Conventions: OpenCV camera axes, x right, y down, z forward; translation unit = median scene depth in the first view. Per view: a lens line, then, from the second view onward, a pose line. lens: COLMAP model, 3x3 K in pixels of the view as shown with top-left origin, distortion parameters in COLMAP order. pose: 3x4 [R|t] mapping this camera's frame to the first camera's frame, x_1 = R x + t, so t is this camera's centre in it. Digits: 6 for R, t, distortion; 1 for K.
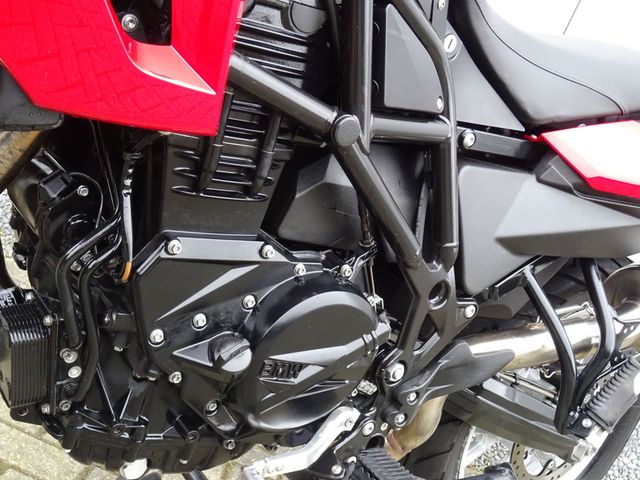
lens RADIAL K [[766.0, 0, 320.1], [0, 766.0, 240.3], [0, 0, 1]] dist [0.055314, 0.000000]
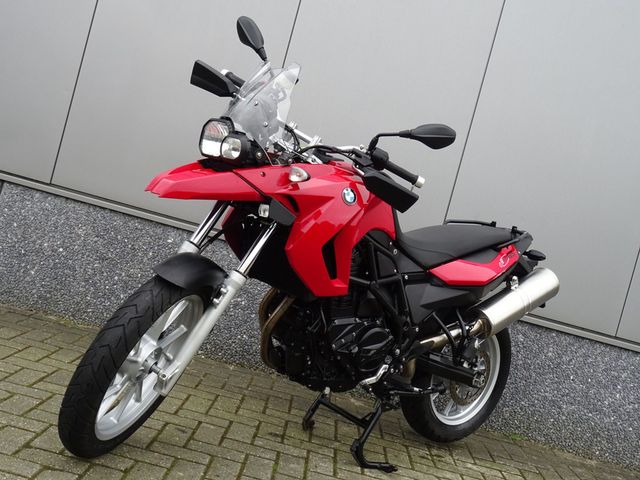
lens RADIAL K [[766.0, 0, 320.3], [0, 766.0, 239.8], [0, 0, 1]] dist [0.055314, 0.000000]
pose [[0.985376, -0.167200, 0.032833, -0.261497], [0.169863, 0.979093, -0.111912, 0.017796], [-0.013435, 0.115852, 0.993176, -2.380654]]
